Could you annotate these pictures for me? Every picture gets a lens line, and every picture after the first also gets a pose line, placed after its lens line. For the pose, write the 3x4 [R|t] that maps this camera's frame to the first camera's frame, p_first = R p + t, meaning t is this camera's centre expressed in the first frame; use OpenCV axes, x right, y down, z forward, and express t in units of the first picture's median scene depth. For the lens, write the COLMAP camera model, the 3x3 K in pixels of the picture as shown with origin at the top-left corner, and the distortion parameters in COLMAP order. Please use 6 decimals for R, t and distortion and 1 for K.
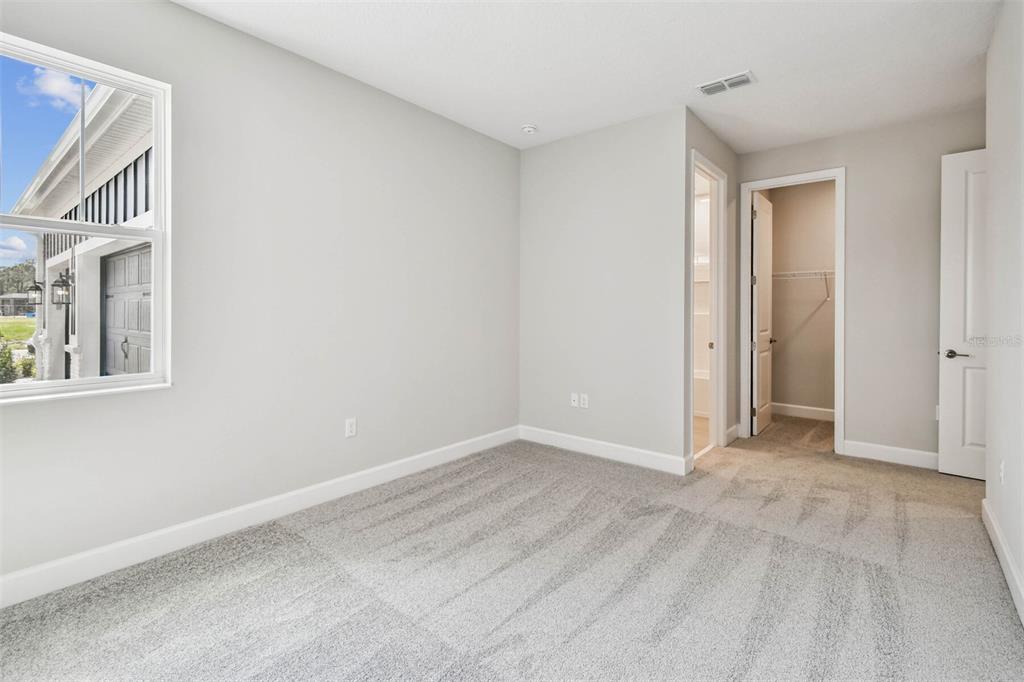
lens RADIAL K [[469.3, 0, 515.5], [0, 469.3, 328.8], [0, 0, 1]] dist [0.001050, 0.000083]
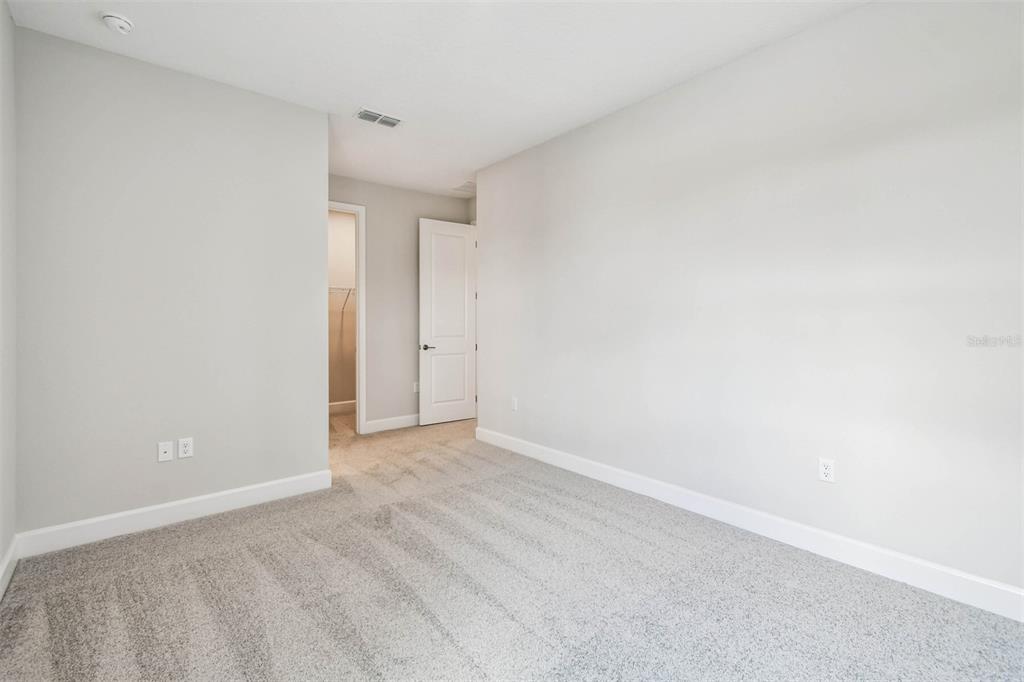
lens RADIAL K [[463.2, 0, 516.4], [0, 463.2, 337.6], [0, 0, 1]] dist [0.001509, -0.000220]
pose [[0.180585, -0.042518, 0.982640, -0.589661], [0.041582, 0.998502, 0.035563, -0.023043], [-0.982680, 0.034438, 0.182083, 0.484381]]
